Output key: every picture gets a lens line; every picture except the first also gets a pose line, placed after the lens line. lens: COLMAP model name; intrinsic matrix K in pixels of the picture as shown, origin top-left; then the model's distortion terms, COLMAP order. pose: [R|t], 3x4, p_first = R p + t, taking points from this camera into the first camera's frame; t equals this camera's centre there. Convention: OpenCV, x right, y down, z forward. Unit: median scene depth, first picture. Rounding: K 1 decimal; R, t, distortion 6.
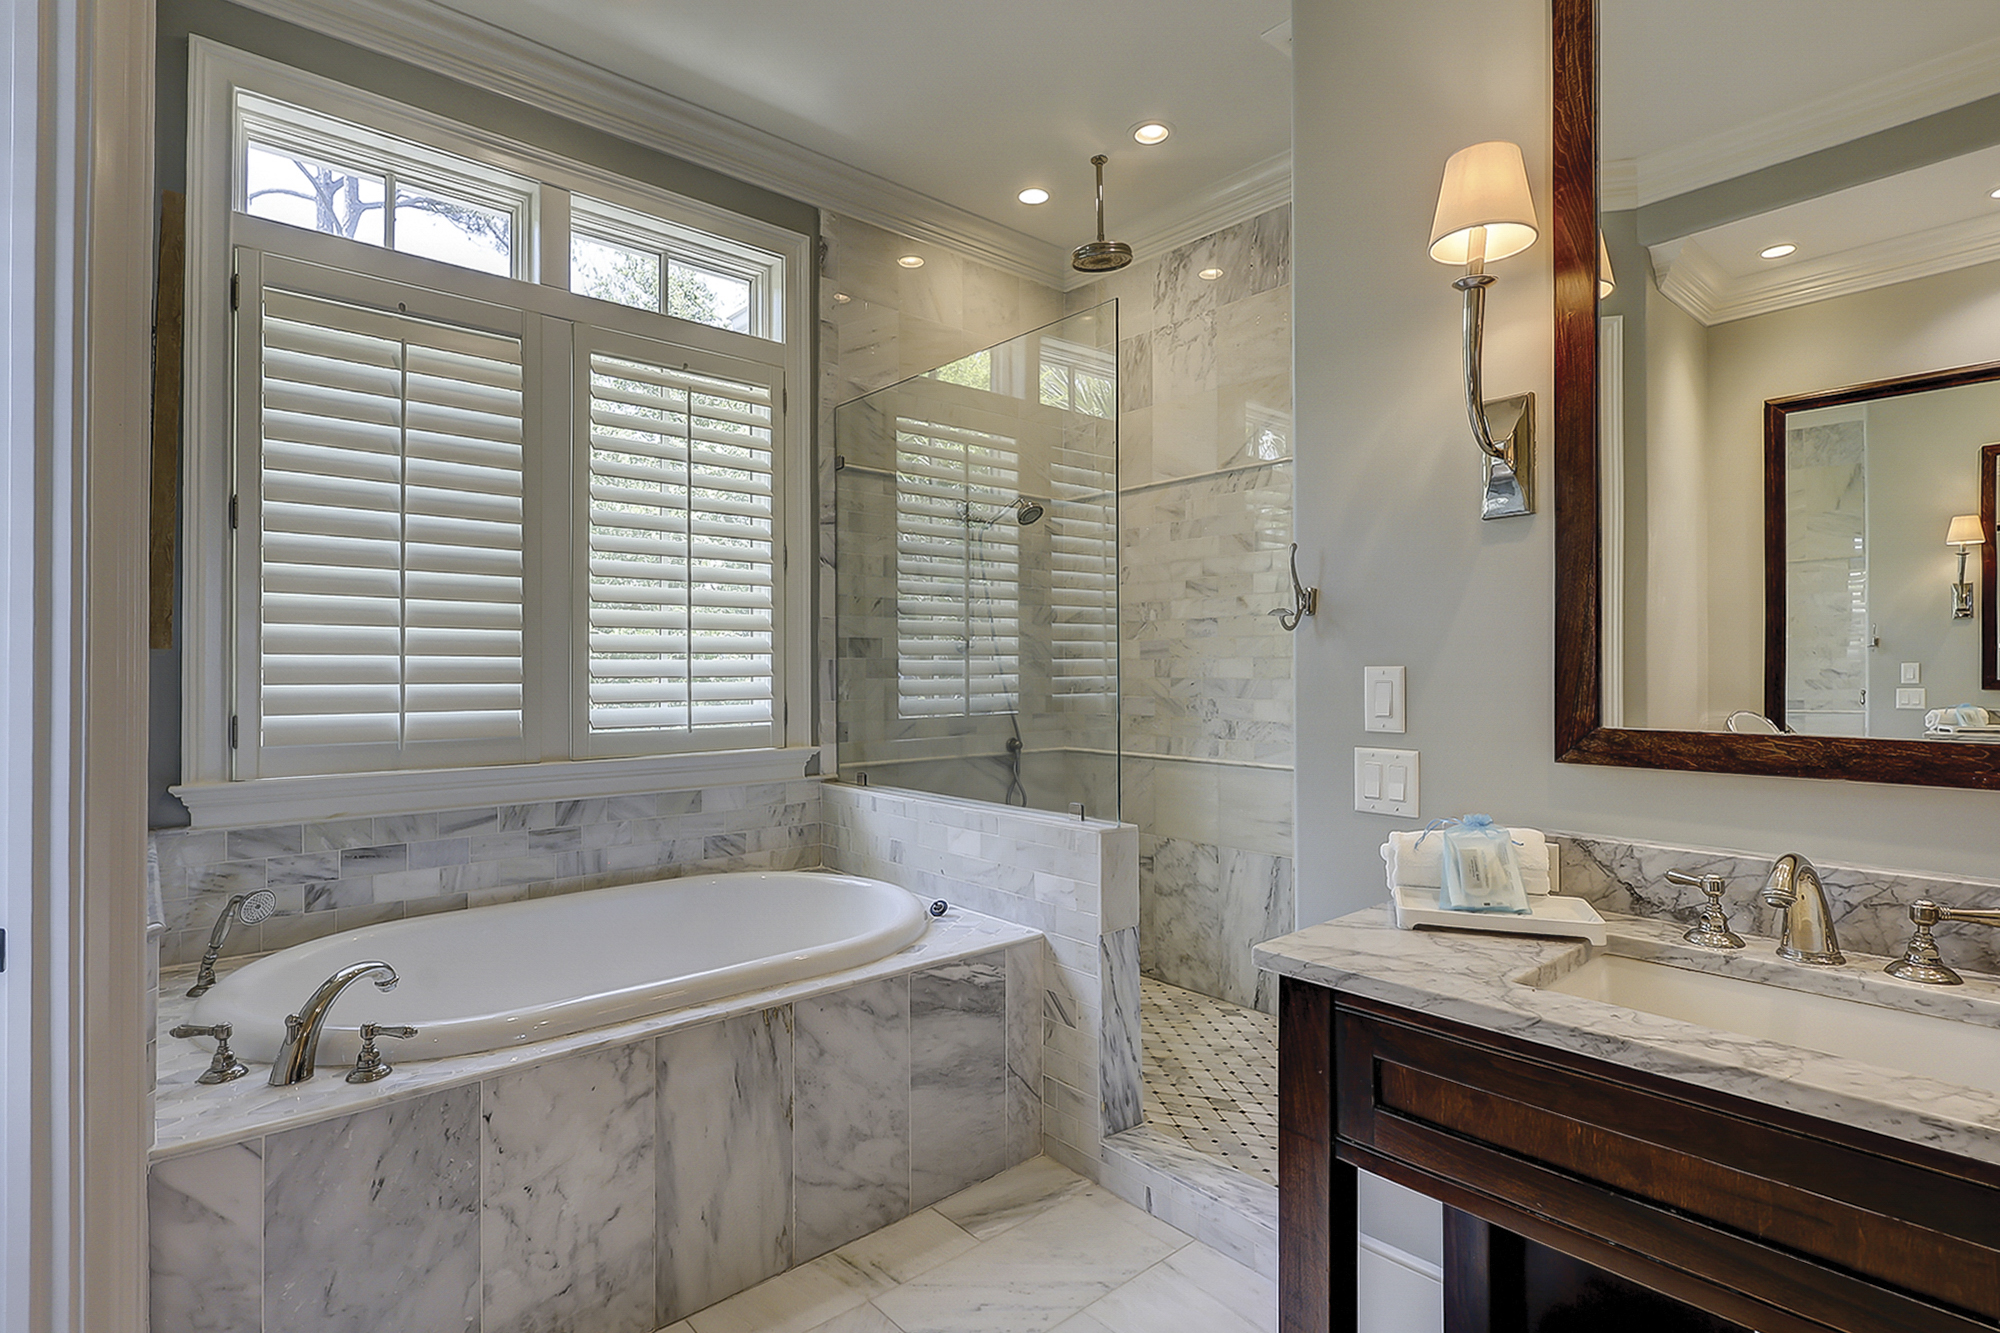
lens RADIAL K [[965.4, 0, 993.2], [0, 965.4, 662.9], [0, 0, 1]] dist [-0.006399, -0.000306]
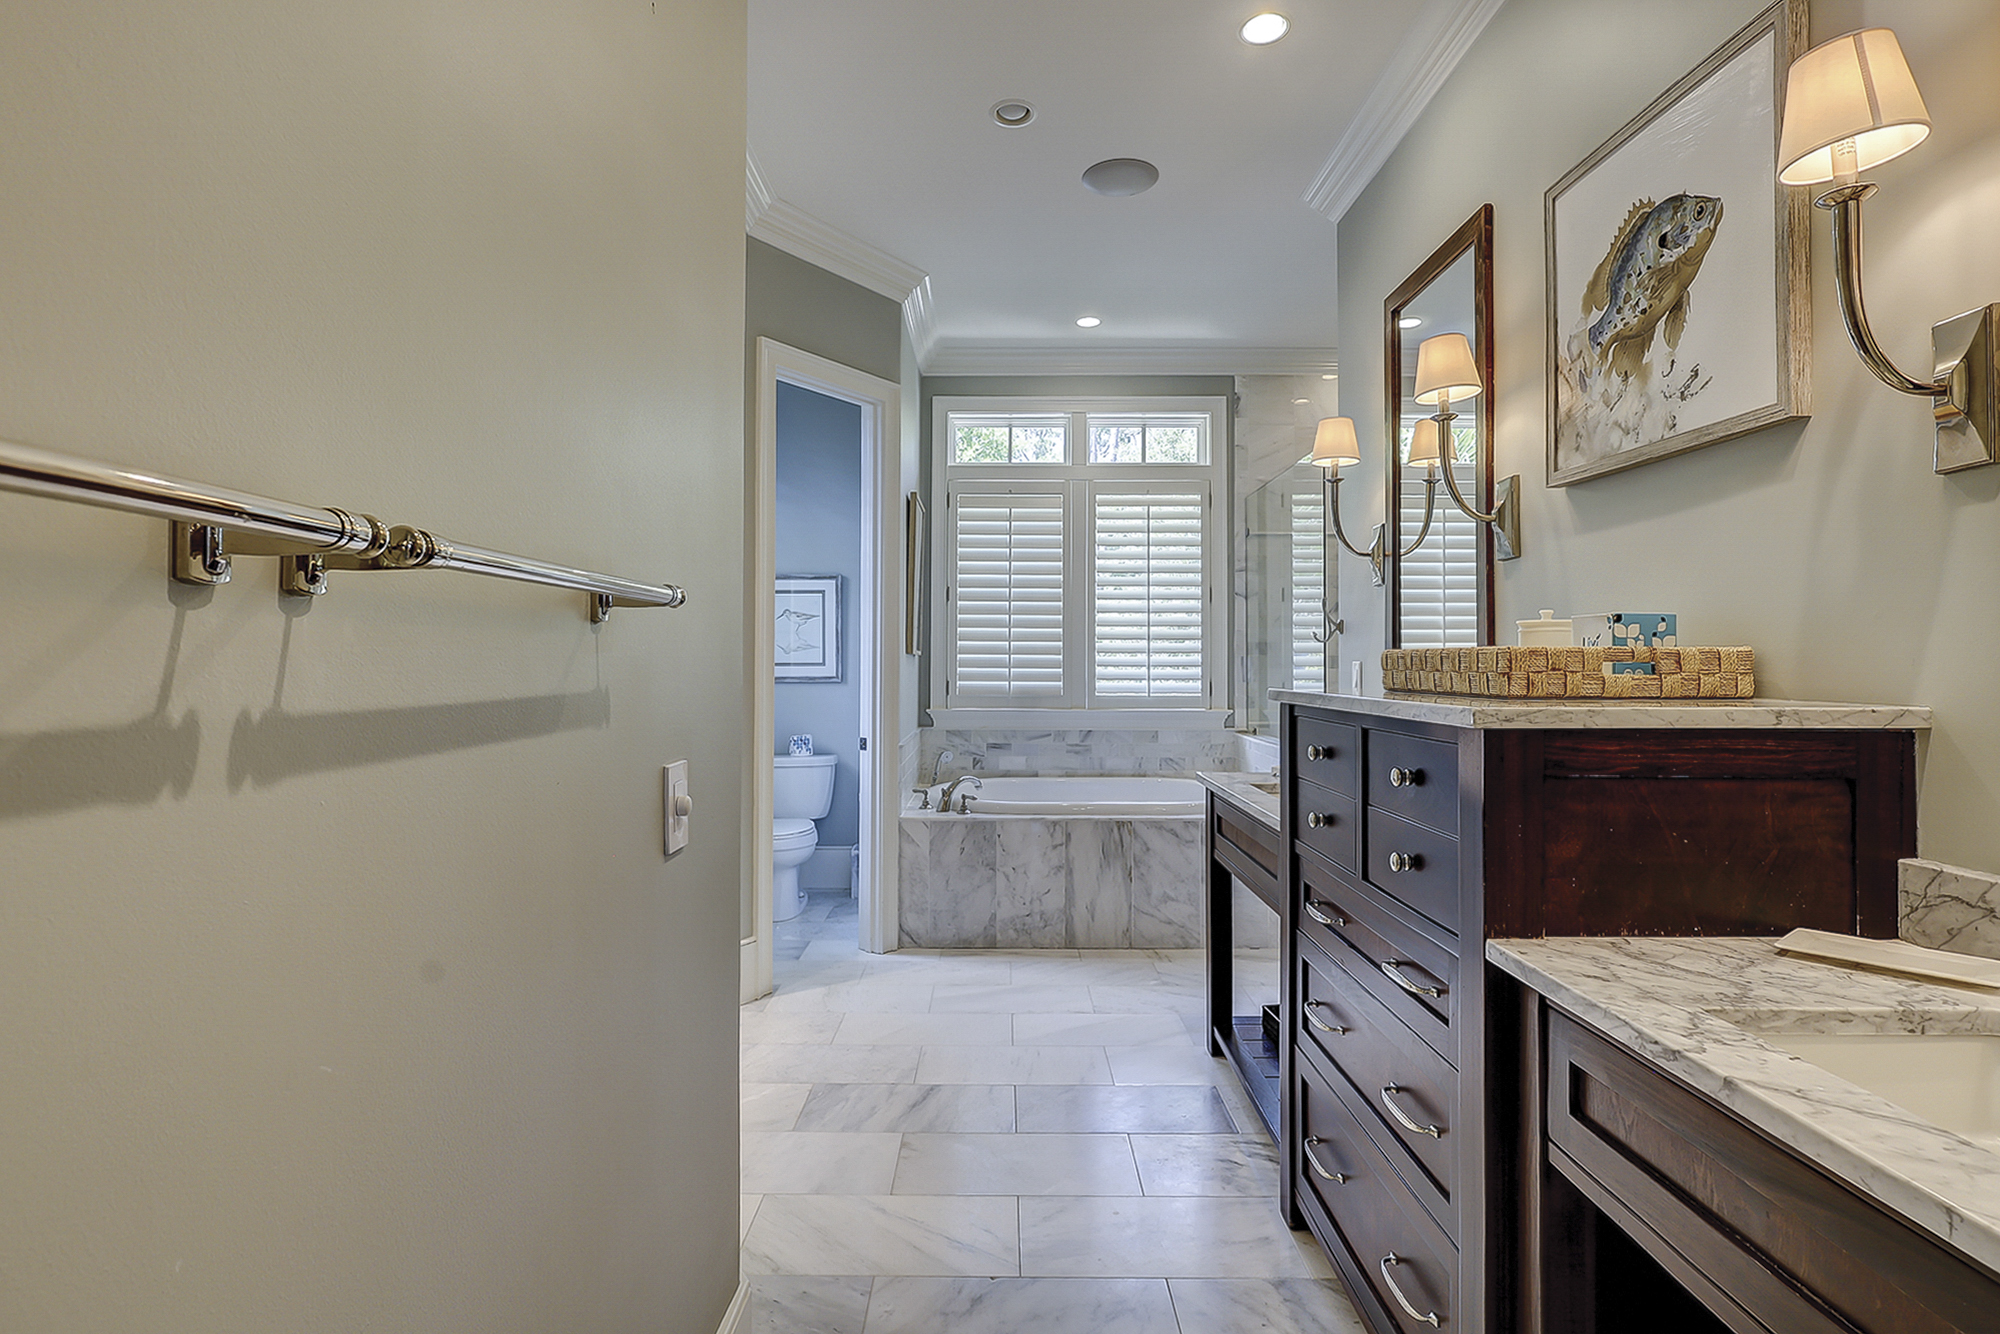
lens RADIAL K [[965.4, 0, 1002.0], [0, 965.4, 660.6], [0, 0, 1]] dist [-0.006399, -0.000306]
pose [[0.748489, 0.001854, -0.663144, 0.707428], [0.000517, 0.999994, 0.003379, -0.002246], [0.663147, -0.002872, 0.748484, -0.548598]]
